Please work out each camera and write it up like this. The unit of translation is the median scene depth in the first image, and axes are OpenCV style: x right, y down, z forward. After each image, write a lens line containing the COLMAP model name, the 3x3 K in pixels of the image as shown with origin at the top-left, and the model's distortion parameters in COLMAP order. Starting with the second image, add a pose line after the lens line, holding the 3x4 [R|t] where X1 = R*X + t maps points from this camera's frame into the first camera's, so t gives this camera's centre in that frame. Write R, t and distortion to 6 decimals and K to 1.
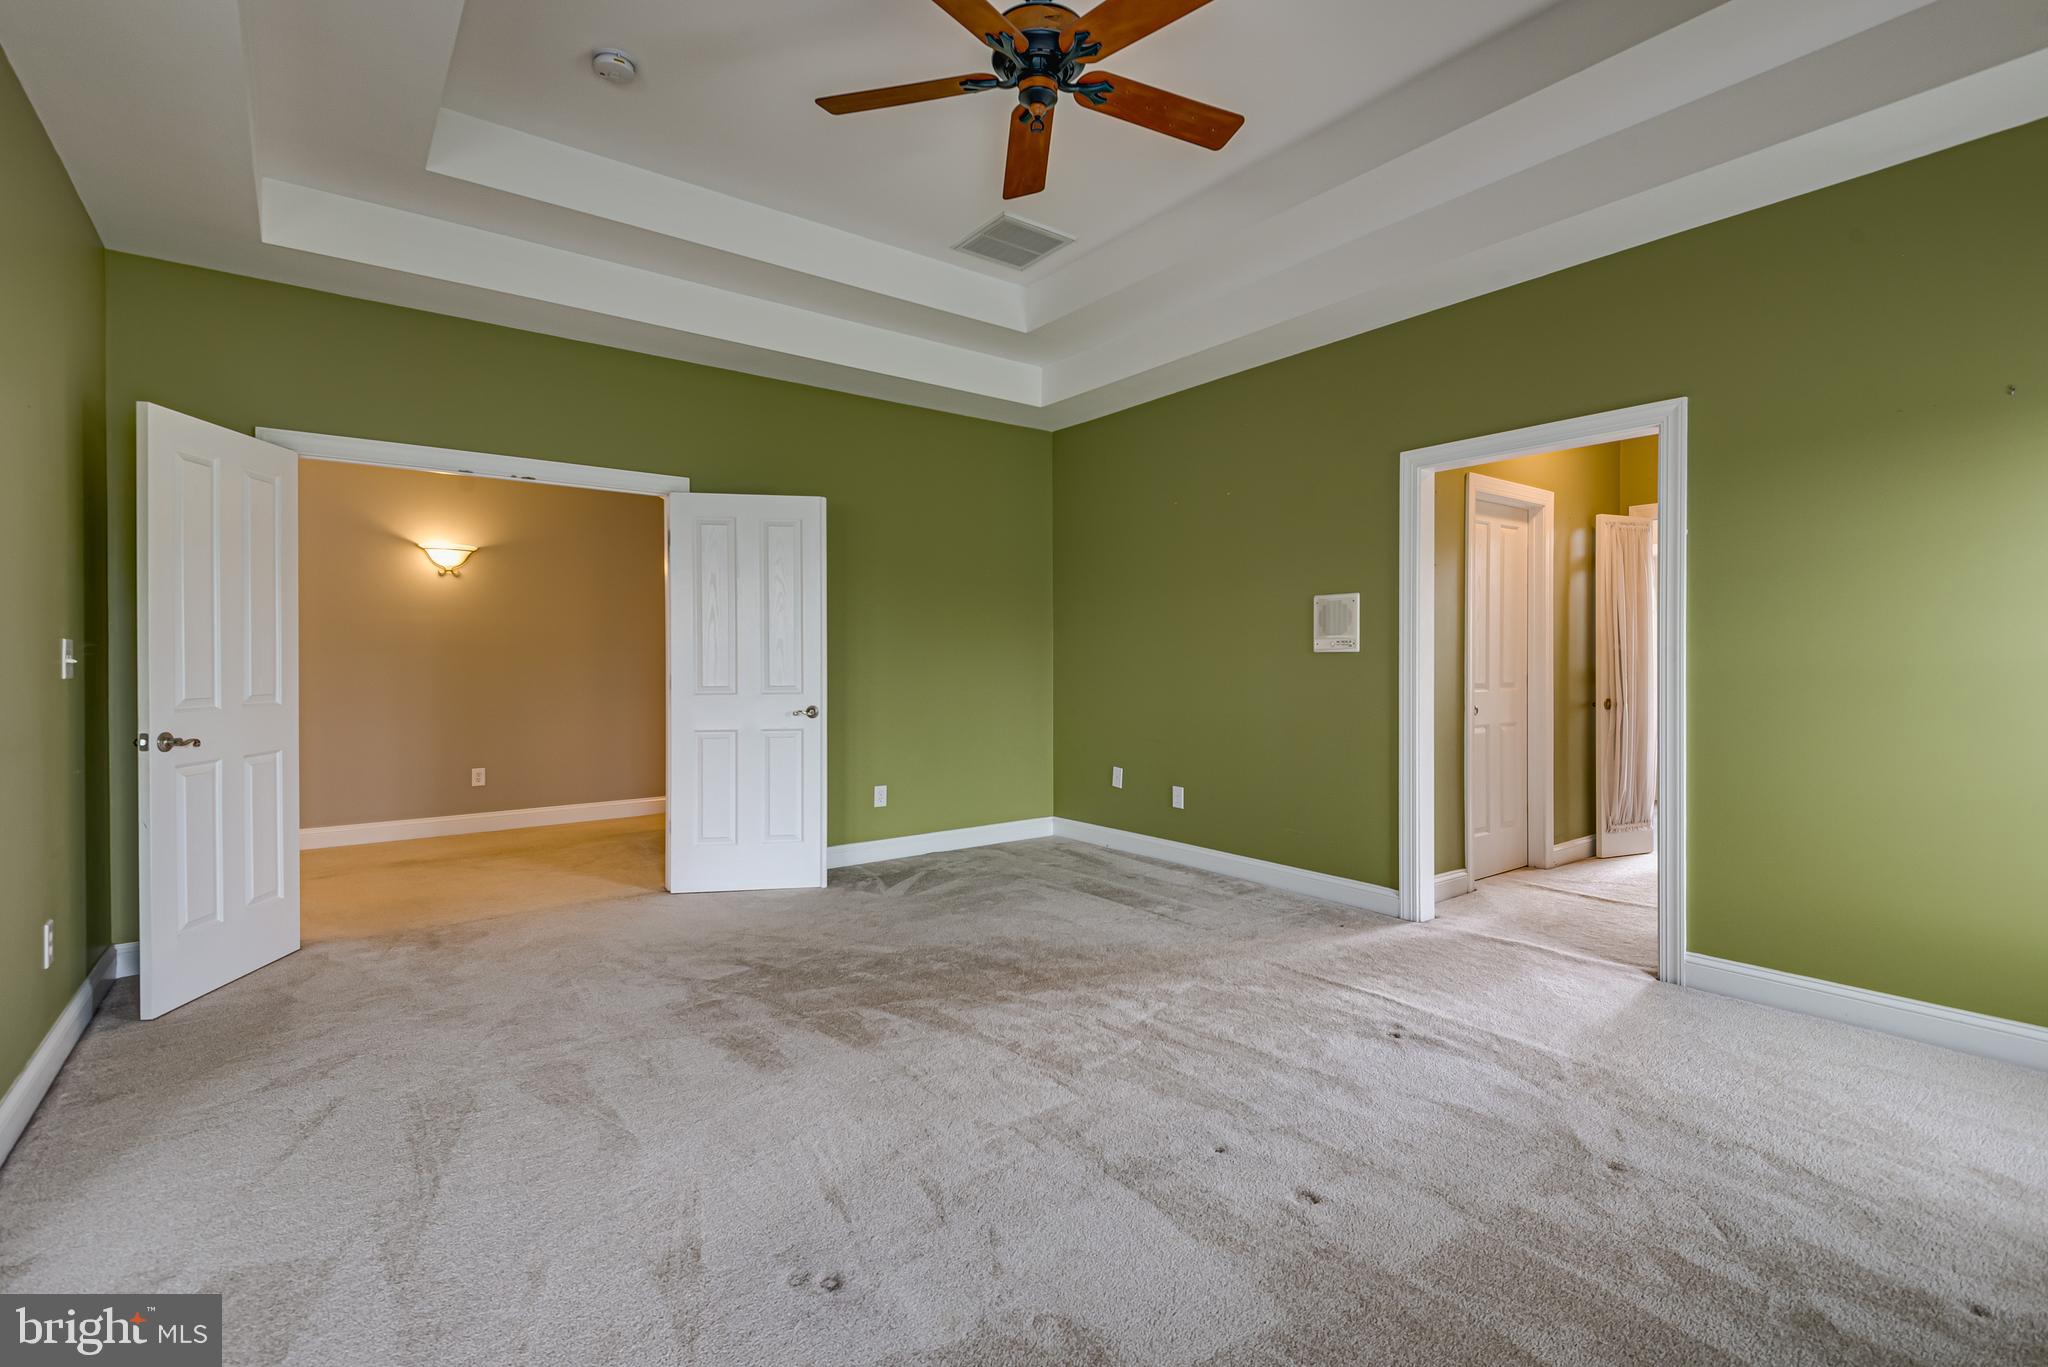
lens RADIAL K [[923.5, 0, 1027.7], [0, 923.5, 671.9], [0, 0, 1]] dist [0.031436, -0.012914]
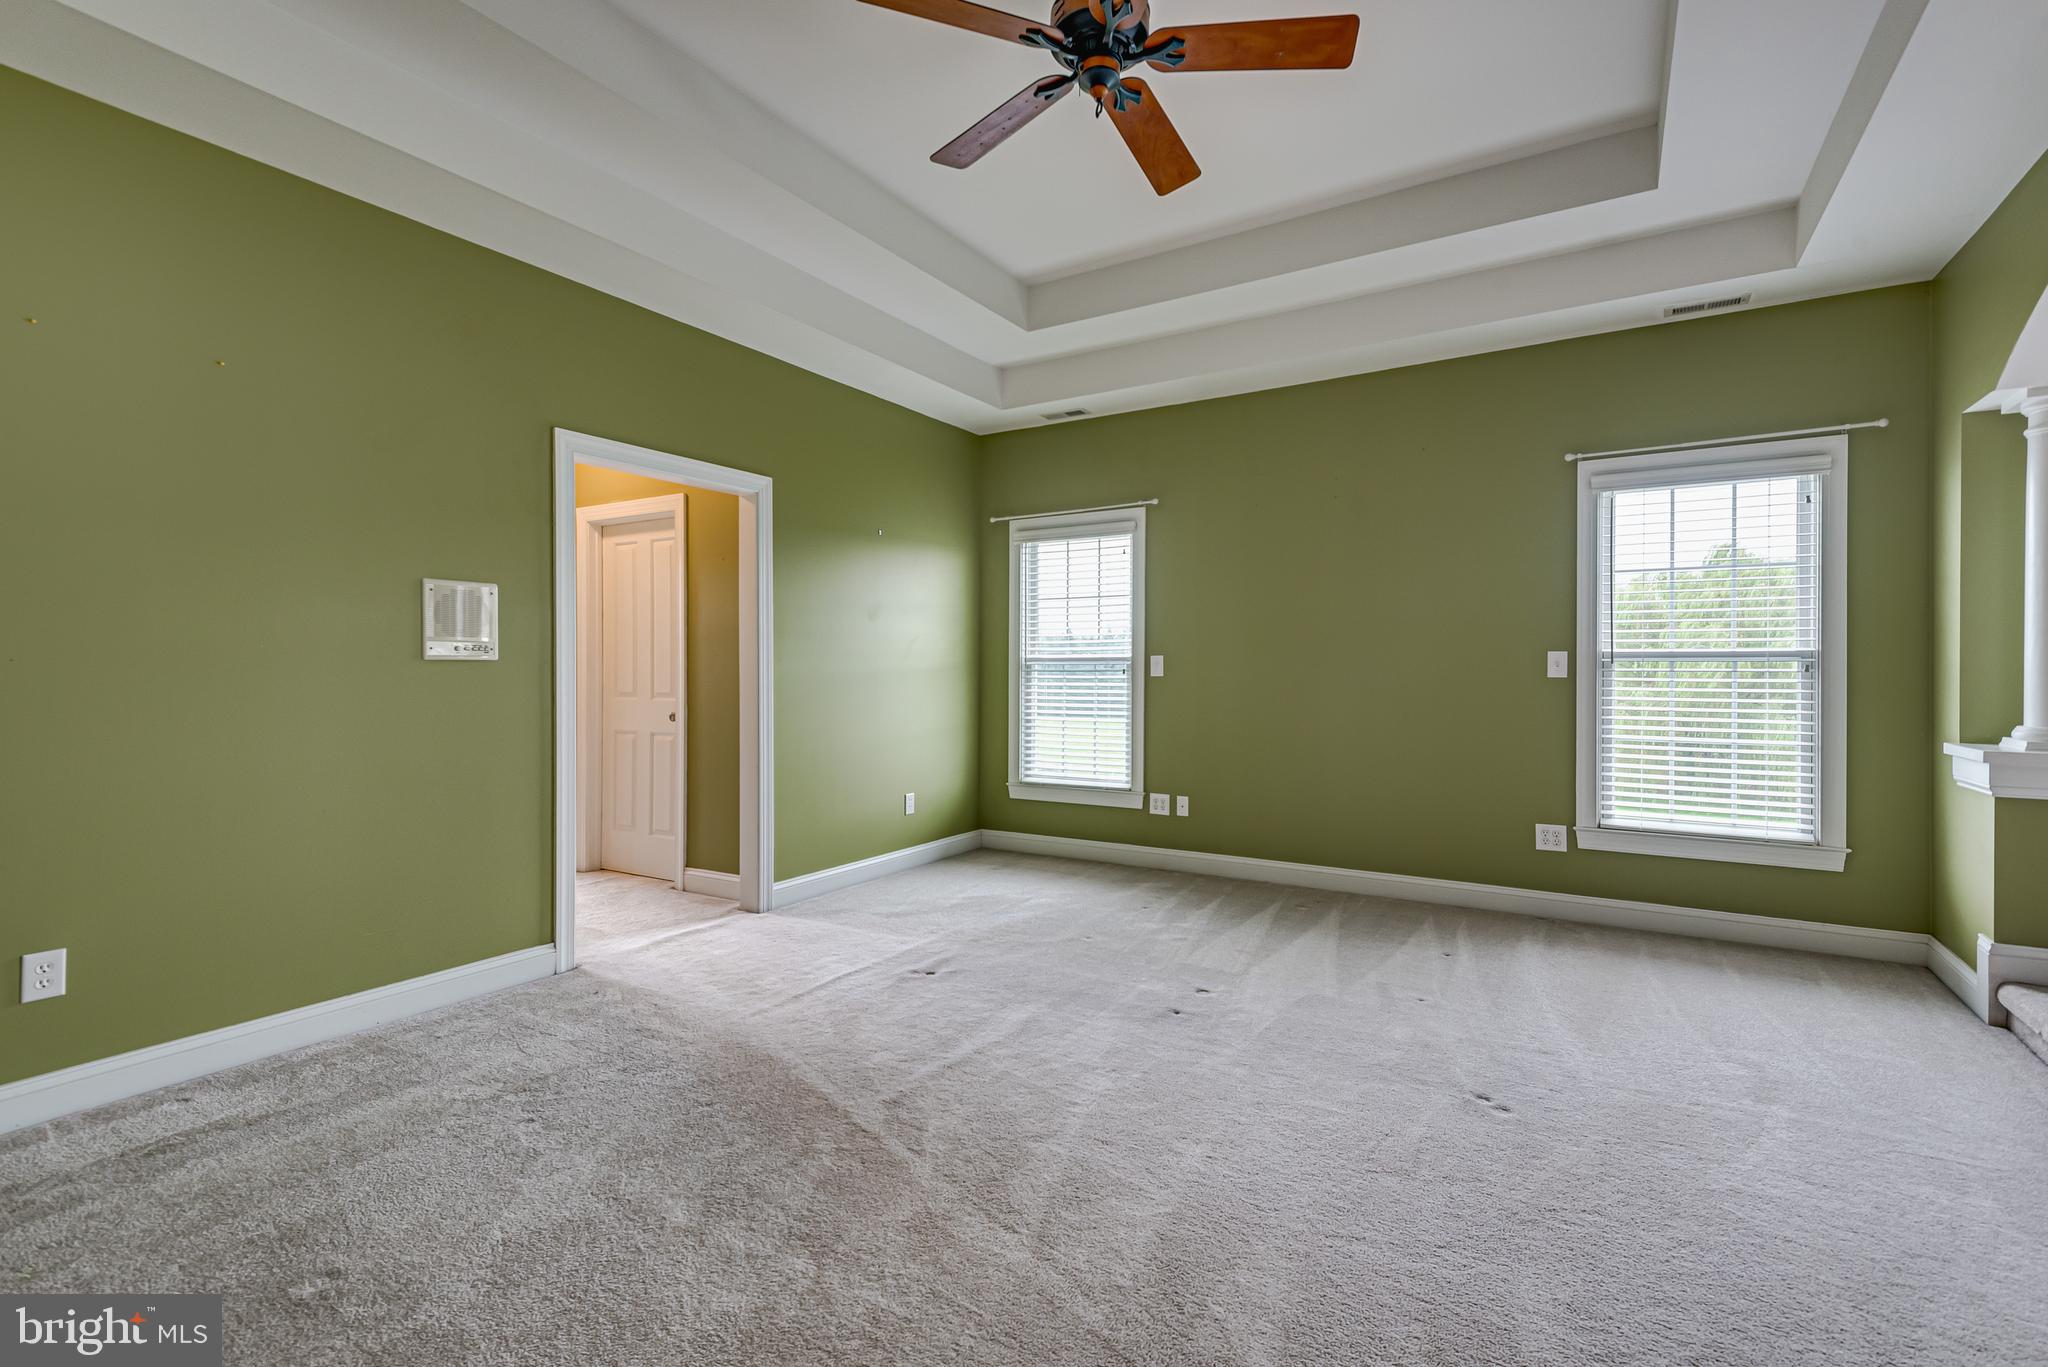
lens RADIAL K [[923.5, 0, 1027.7], [0, 923.5, 671.9], [0, 0, 1]] dist [0.031436, -0.012914]
pose [[-0.355405, -0.000678, 0.934712, -0.513220], [0.017398, 0.999822, 0.007341, -0.009282], [-0.934550, 0.018871, -0.355330, 0.841660]]
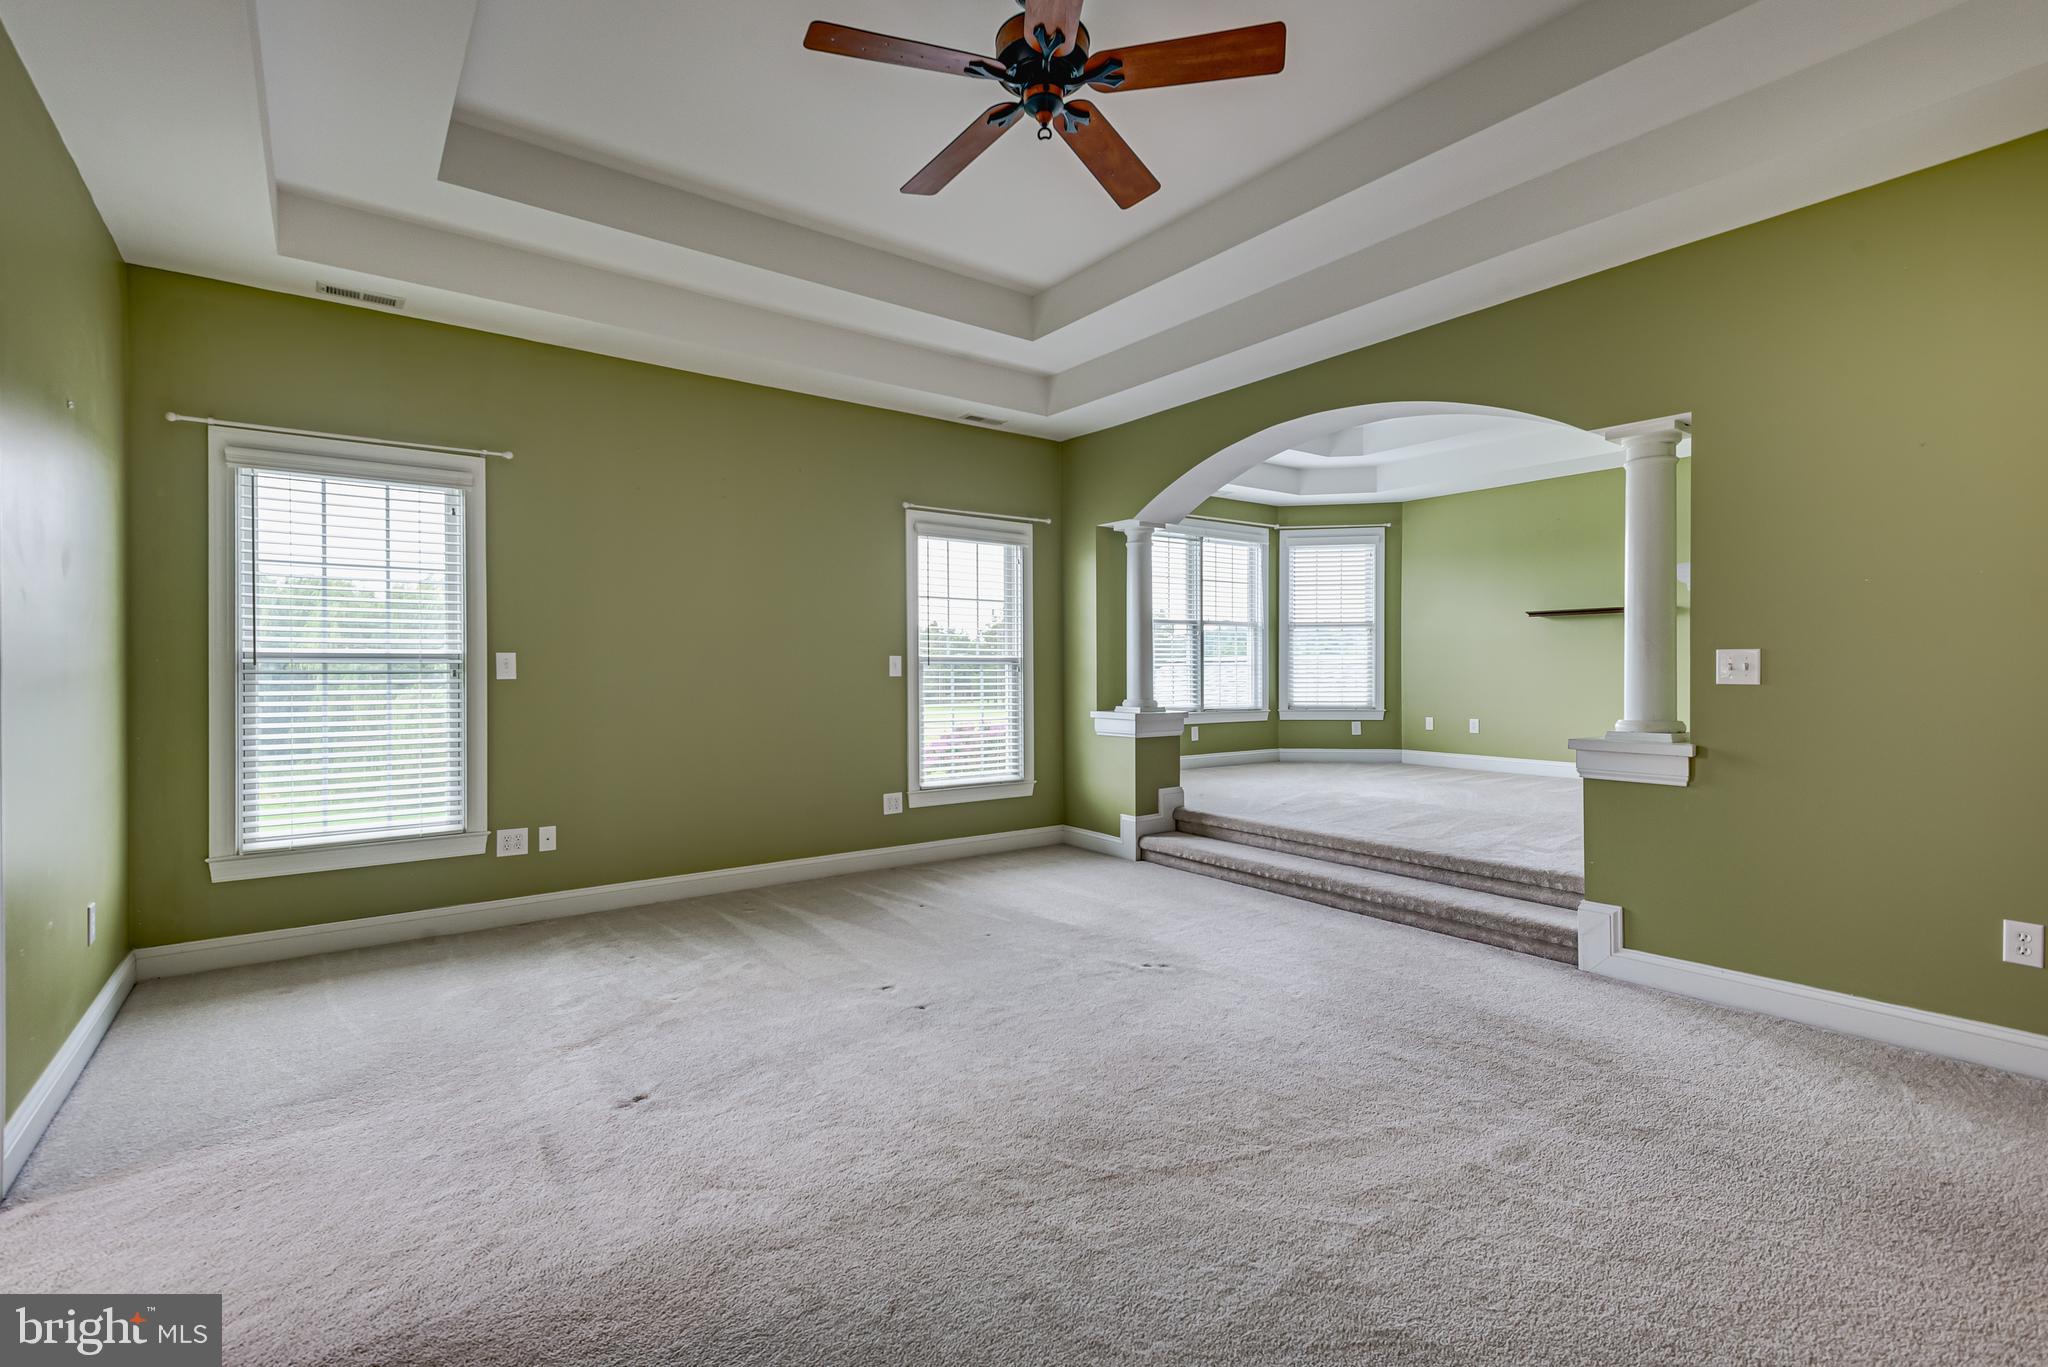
lens RADIAL K [[923.5, 0, 1027.7], [0, 923.5, 671.9], [0, 0, 1]] dist [0.031436, -0.012914]
pose [[-0.999888, 0.002871, 0.014668, 0.002868], [0.003176, 0.999777, 0.020867, -0.017396], [-0.014605, 0.020911, -0.999675, 1.193664]]
